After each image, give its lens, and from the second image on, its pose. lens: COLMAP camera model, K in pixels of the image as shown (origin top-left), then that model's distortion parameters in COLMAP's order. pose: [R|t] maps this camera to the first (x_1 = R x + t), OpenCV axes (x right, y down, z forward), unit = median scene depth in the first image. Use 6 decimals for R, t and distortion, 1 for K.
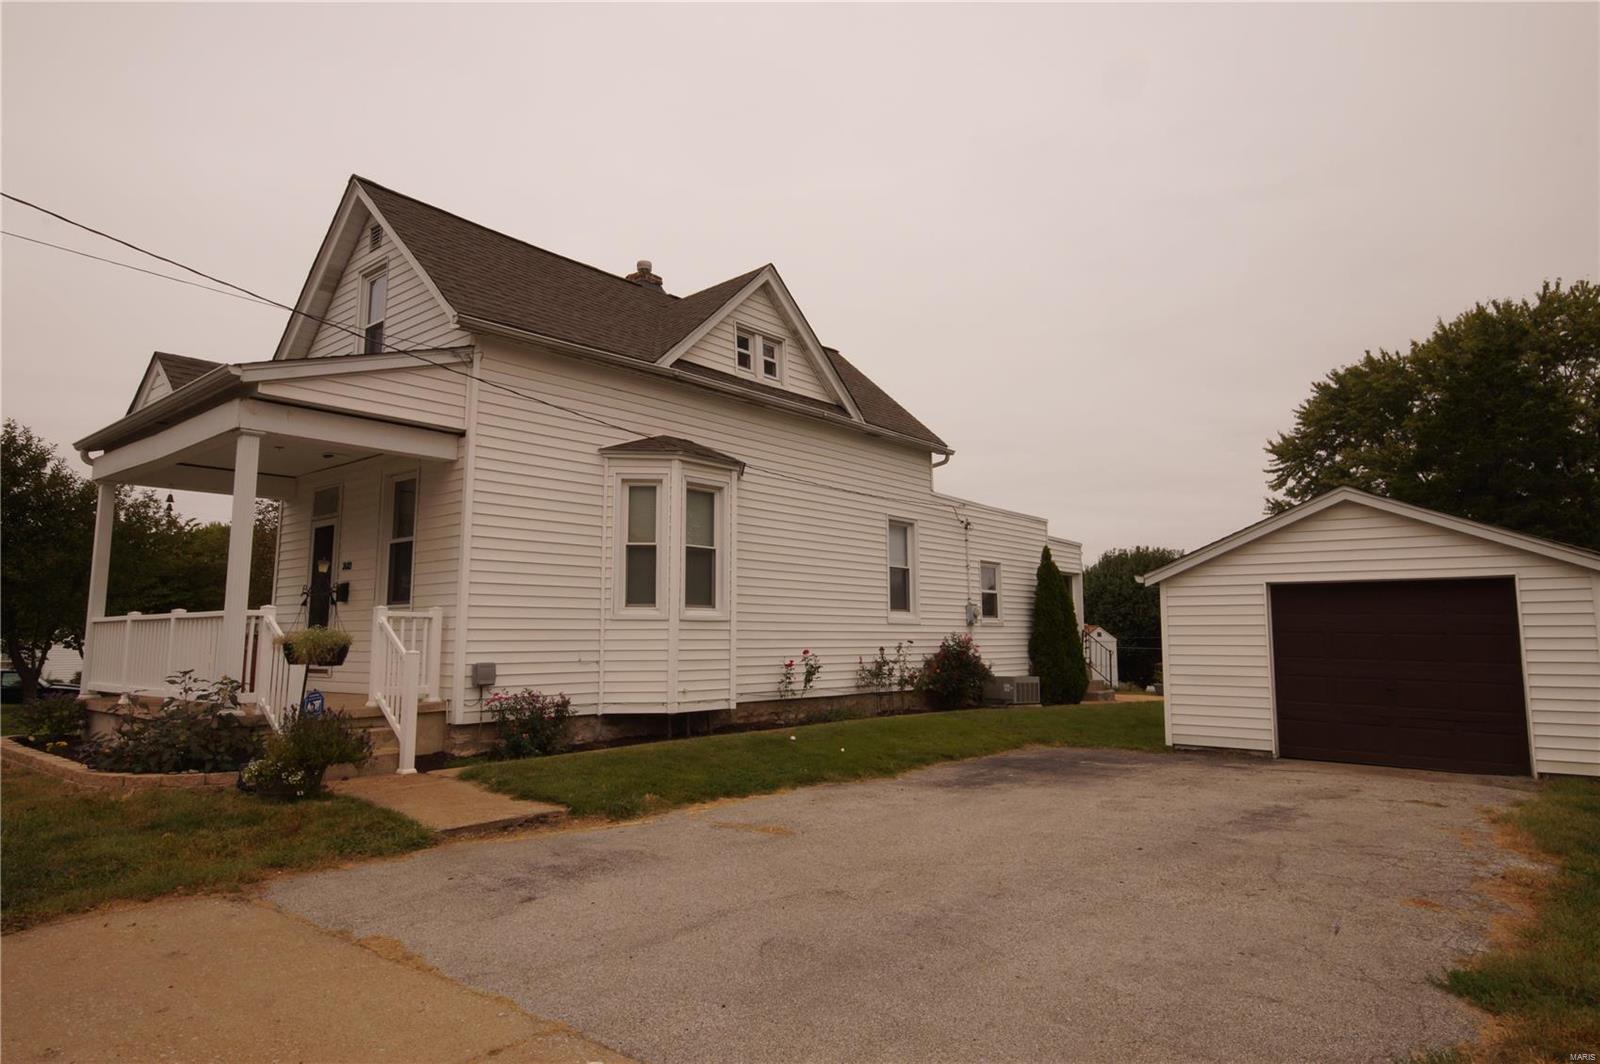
lens RADIAL K [[955.7, 0, 800.0], [0, 955.7, 532.0], [0, 0, 1]] dist [0.018132, -0.000045]
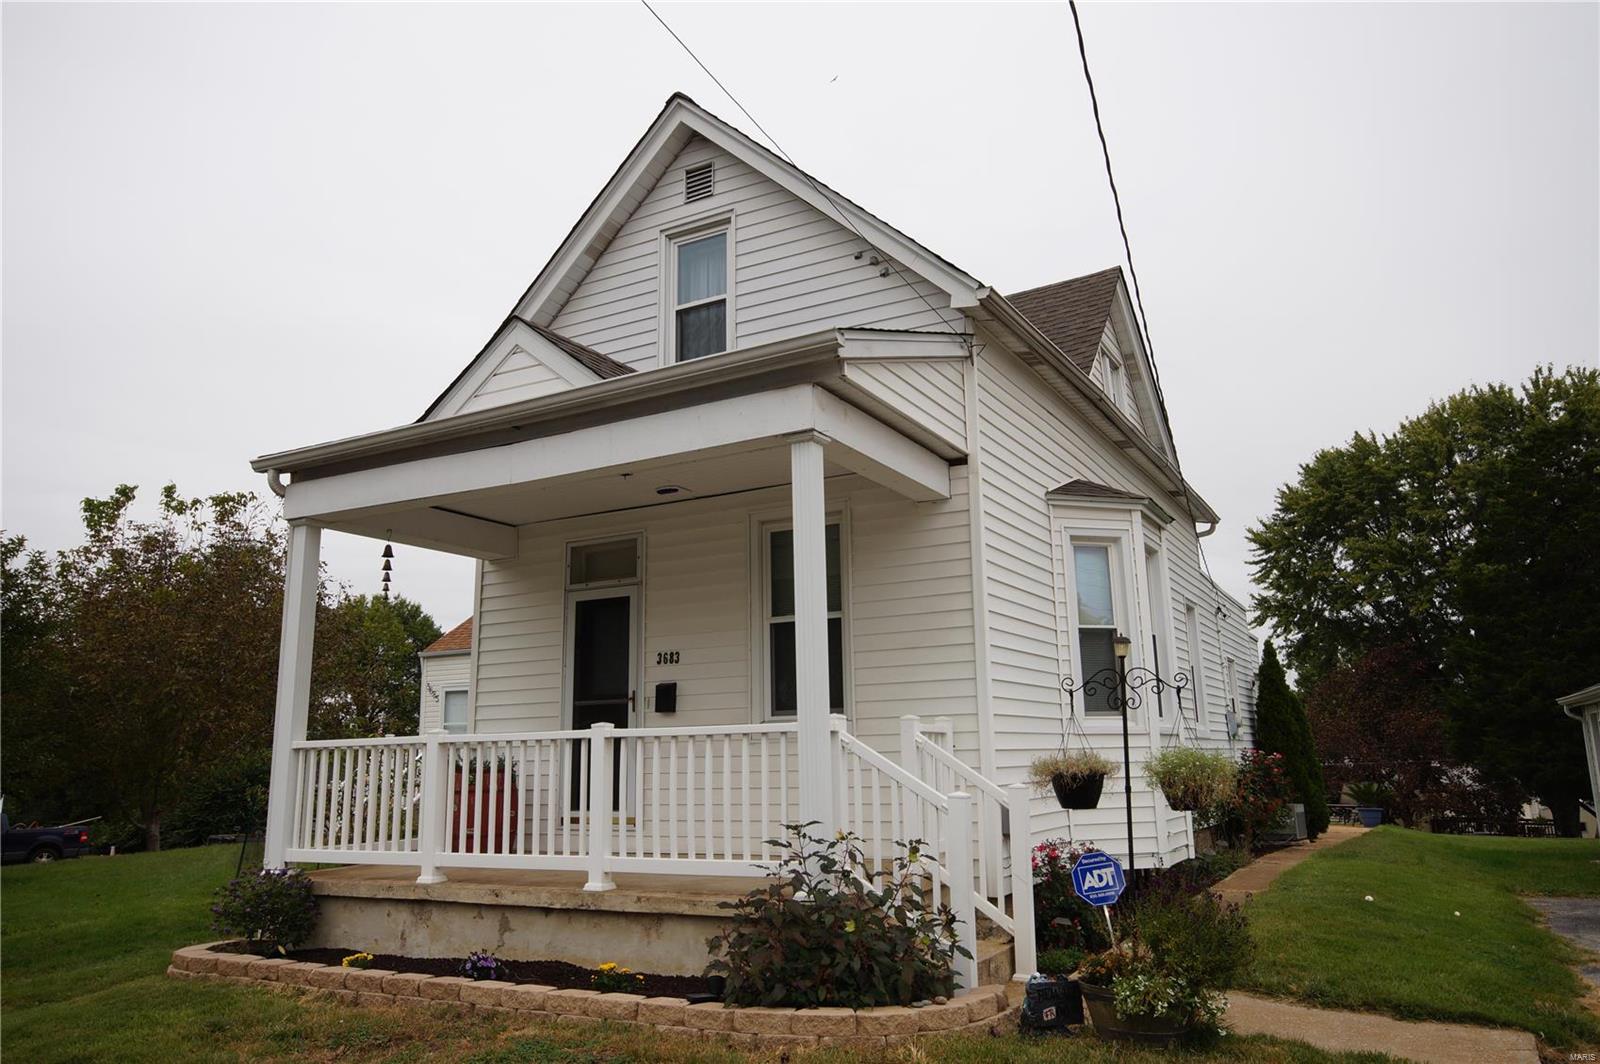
lens RADIAL K [[1148.3, 0, 800.0], [0, 1148.3, 532.0], [0, 0, 1]] dist [-0.007384, 0.053492]
pose [[0.979582, 0.022144, 0.199823, -0.548716], [-0.004455, 0.996062, -0.088542, 0.018832], [-0.200997, 0.085844, 0.975823, 0.202589]]
